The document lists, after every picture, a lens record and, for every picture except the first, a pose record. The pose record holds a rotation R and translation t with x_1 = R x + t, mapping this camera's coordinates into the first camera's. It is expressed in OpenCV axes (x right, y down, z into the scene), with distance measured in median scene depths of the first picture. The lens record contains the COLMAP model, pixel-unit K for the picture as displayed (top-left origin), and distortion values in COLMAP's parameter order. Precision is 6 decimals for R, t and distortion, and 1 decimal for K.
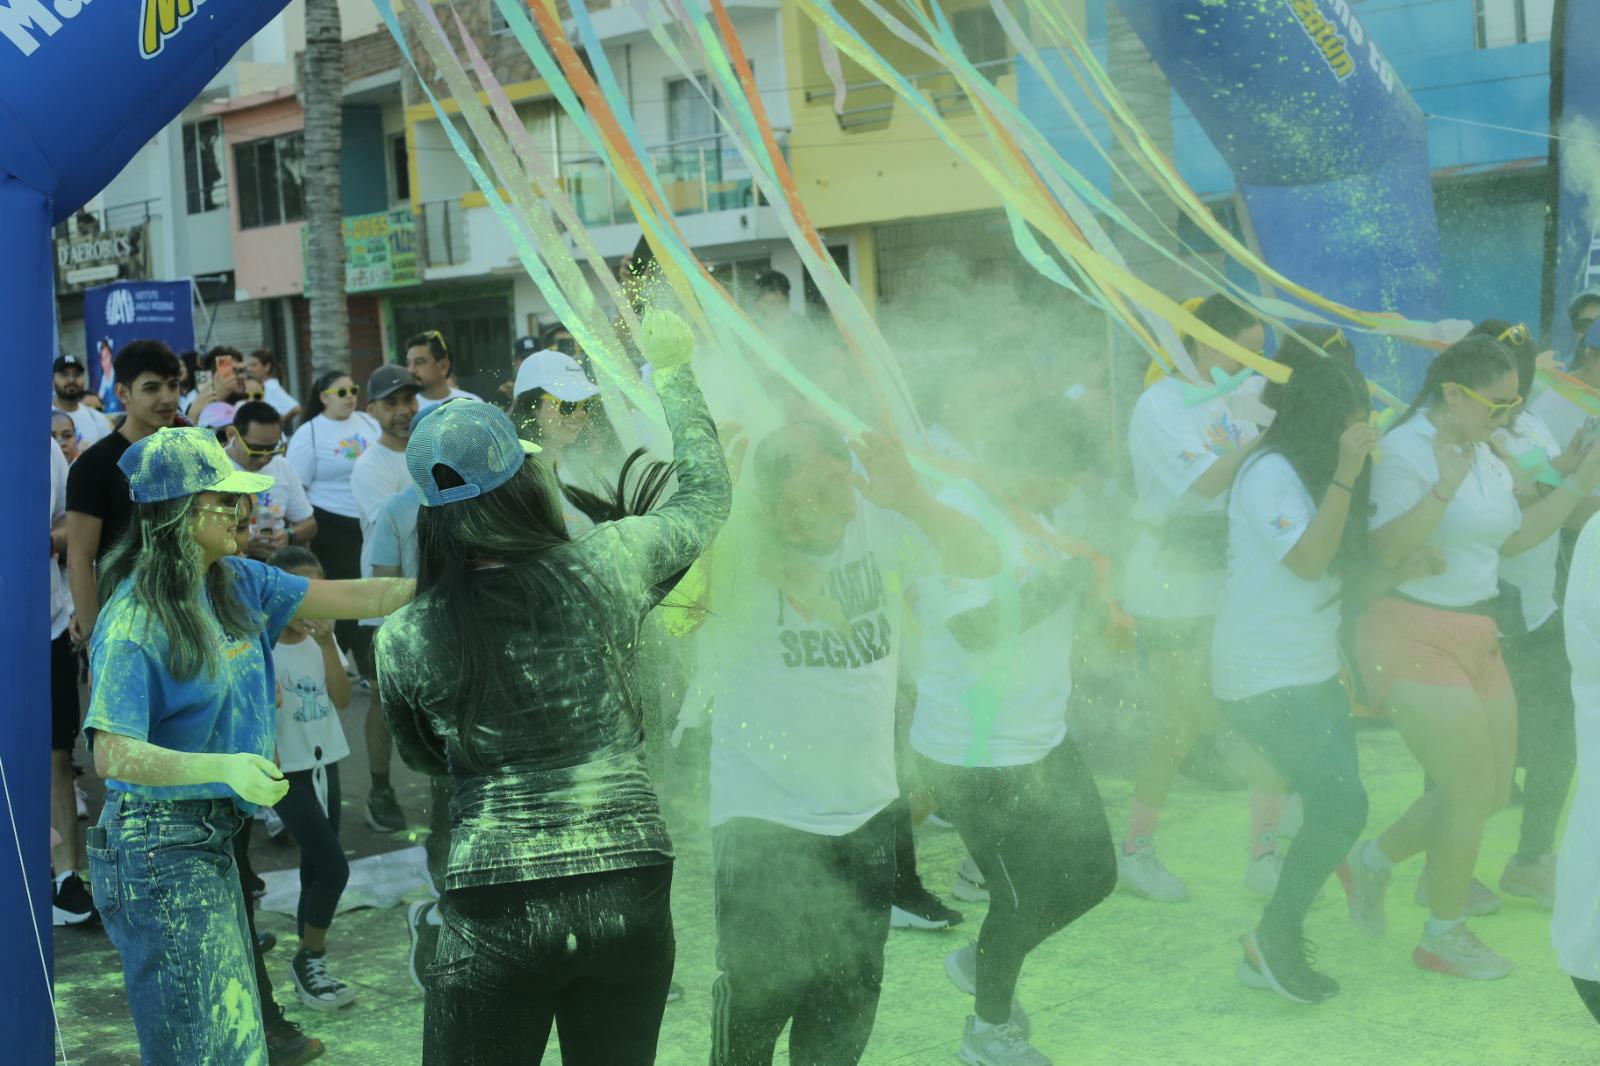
lens RADIAL K [[2331.3, 0, 800.0], [0, 2331.3, 533.0], [0, 0, 1]] dist [-0.067722, -0.136821]
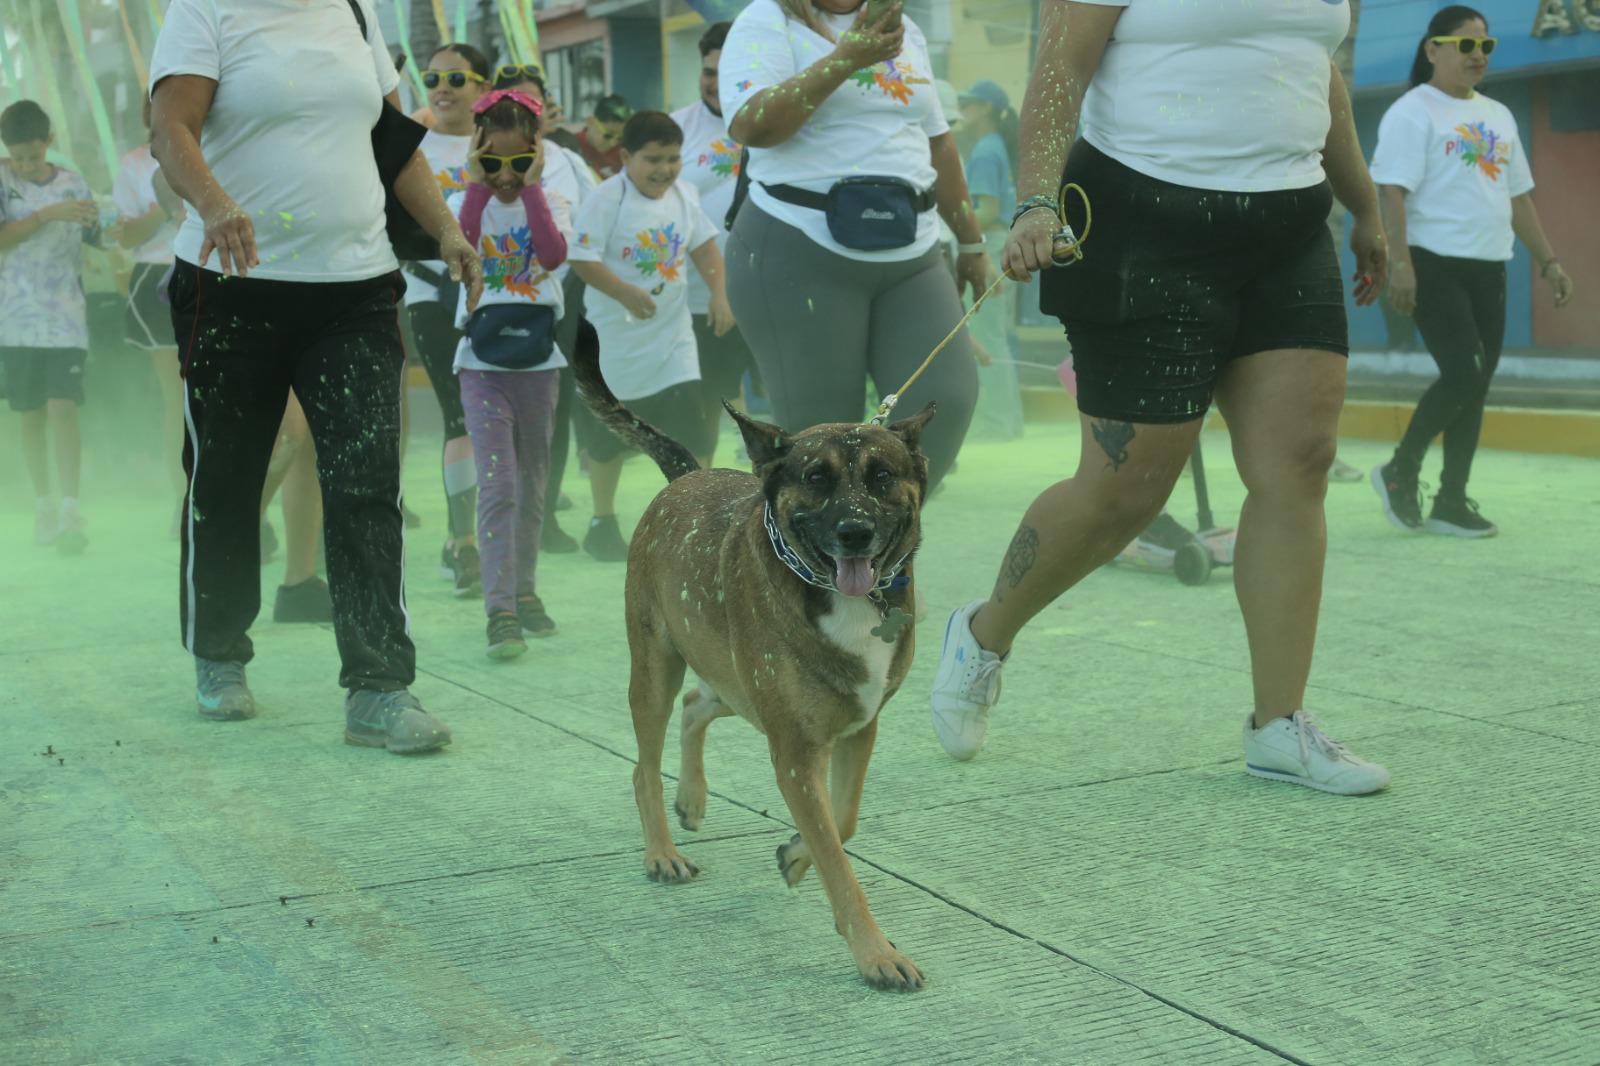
lens RADIAL K [[2331.3, 0, 800.0], [0, 2331.3, 533.0], [0, 0, 1]] dist [-0.067722, -0.136821]
pose [[0.975917, 0.059998, -0.209729, 0.574430], [-0.054199, 0.997975, 0.033293, 0.103667], [0.211302, -0.021124, 0.977193, -0.421398]]
